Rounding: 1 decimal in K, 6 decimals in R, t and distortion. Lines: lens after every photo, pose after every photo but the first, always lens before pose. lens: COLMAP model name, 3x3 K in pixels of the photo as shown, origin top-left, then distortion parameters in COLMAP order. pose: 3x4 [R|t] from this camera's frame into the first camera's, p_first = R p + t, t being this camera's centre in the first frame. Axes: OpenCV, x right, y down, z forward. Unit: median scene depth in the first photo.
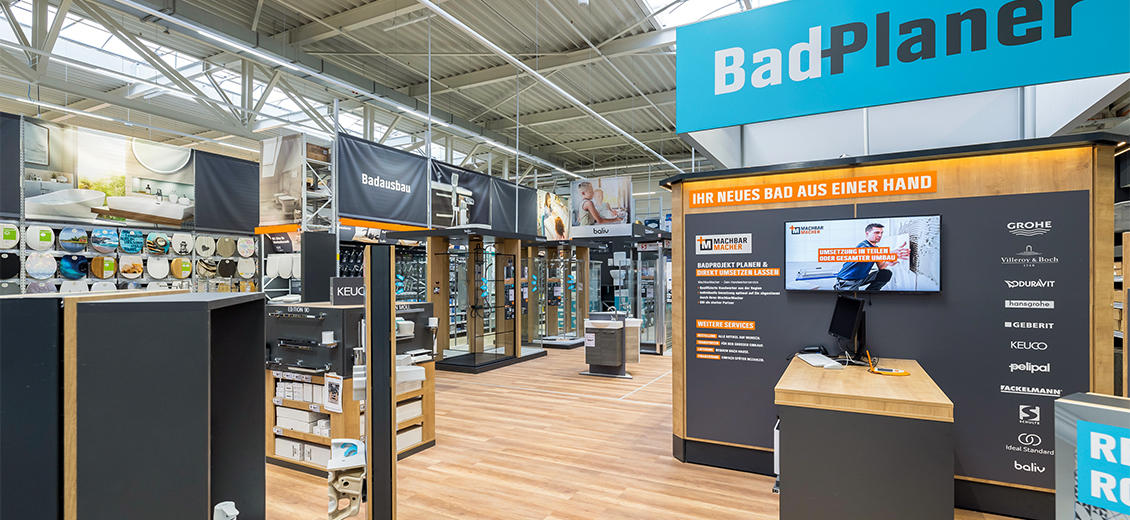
lens RADIAL K [[514.6, 0, 574.7], [0, 514.6, 277.2], [0, 0, 1]] dist [0.005040, -0.000032]
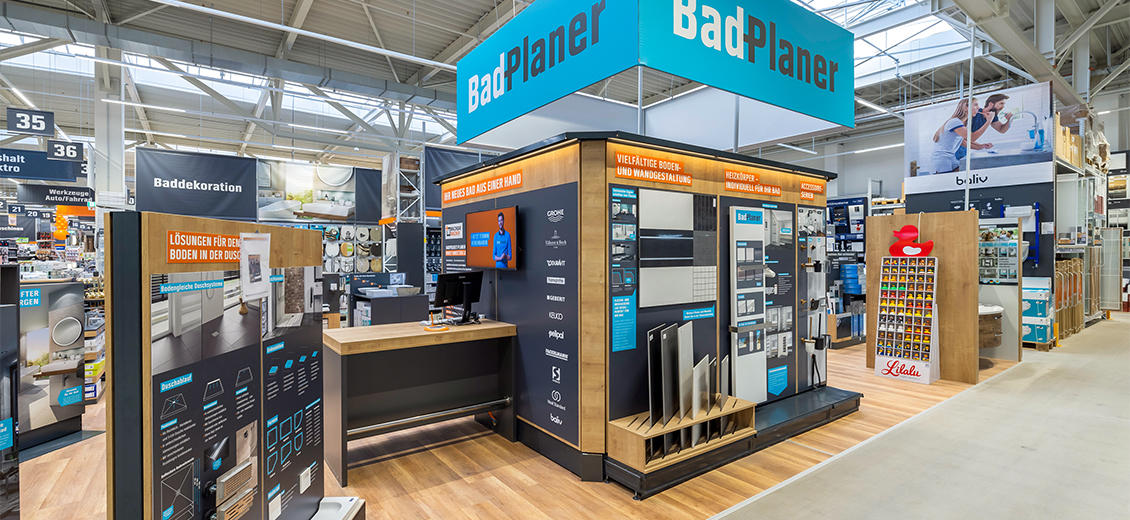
lens RADIAL K [[496.0, 0, 559.8], [0, 496.0, 255.6], [0, 0, 1]] dist [-0.000410, 0.000013]
pose [[0.898713, -0.001641, -0.438534, 0.453060], [0.003083, 0.999992, 0.002575, -0.002310], [0.438526, -0.003666, 0.898711, -0.001797]]
